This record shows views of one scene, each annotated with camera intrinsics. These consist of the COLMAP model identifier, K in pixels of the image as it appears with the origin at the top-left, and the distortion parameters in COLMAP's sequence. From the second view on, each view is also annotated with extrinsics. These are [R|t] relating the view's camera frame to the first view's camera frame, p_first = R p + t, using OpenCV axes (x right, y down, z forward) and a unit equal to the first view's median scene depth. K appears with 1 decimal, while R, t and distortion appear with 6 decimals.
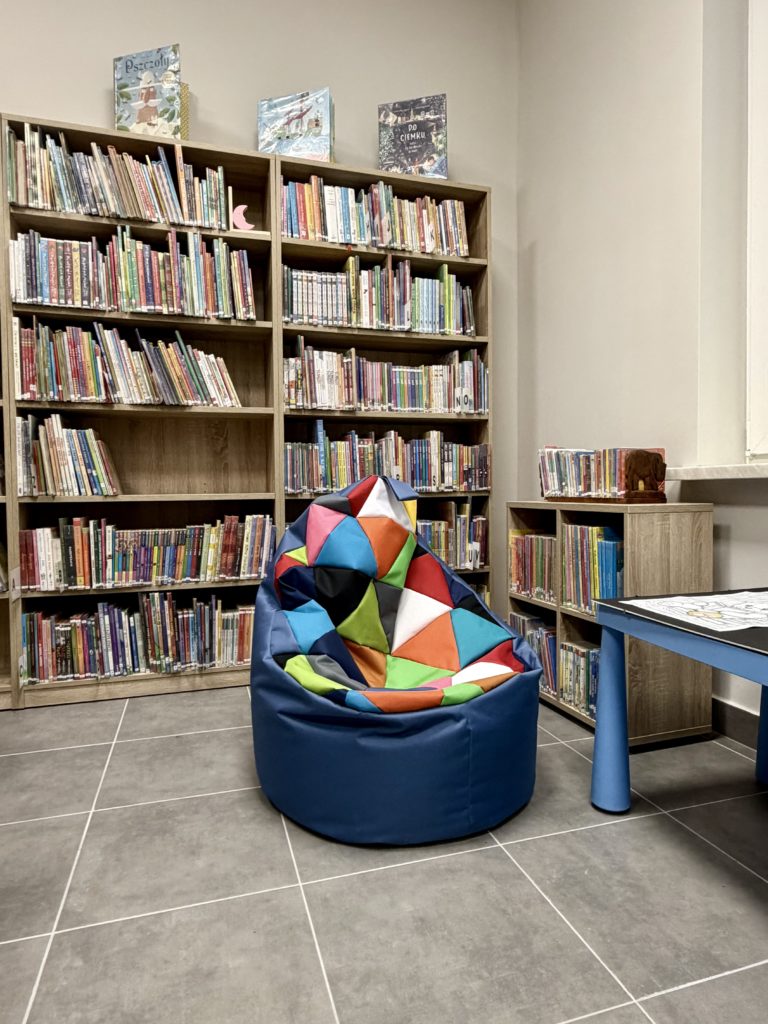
lens RADIAL K [[625.8, 0, 385.1], [0, 625.8, 514.0], [0, 0, 1]] dist [-0.002964, 0.000952]
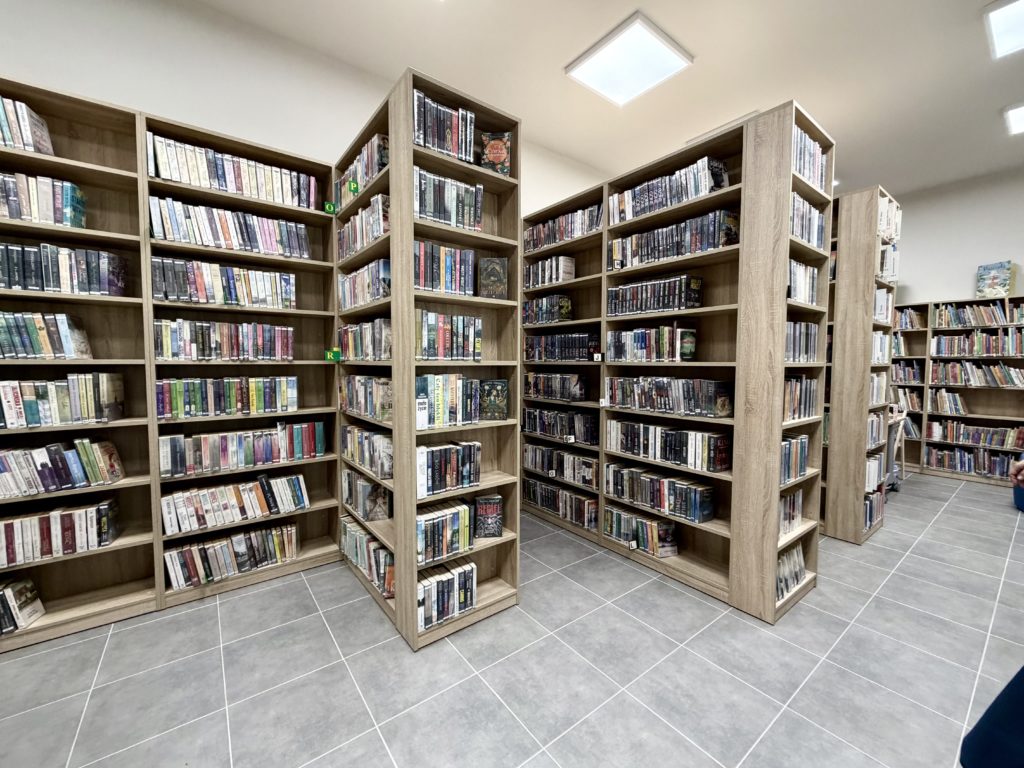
lens RADIAL K [[417.9, 0, 518.0], [0, 417.9, 380.8], [0, 0, 1]] dist [0.008326, -0.000880]
pose [[0.344968, 0.063886, -0.936438, 0.756951], [-0.030886, 0.997913, 0.056702, -0.250656], [0.938106, 0.009362, 0.346221, -1.830180]]
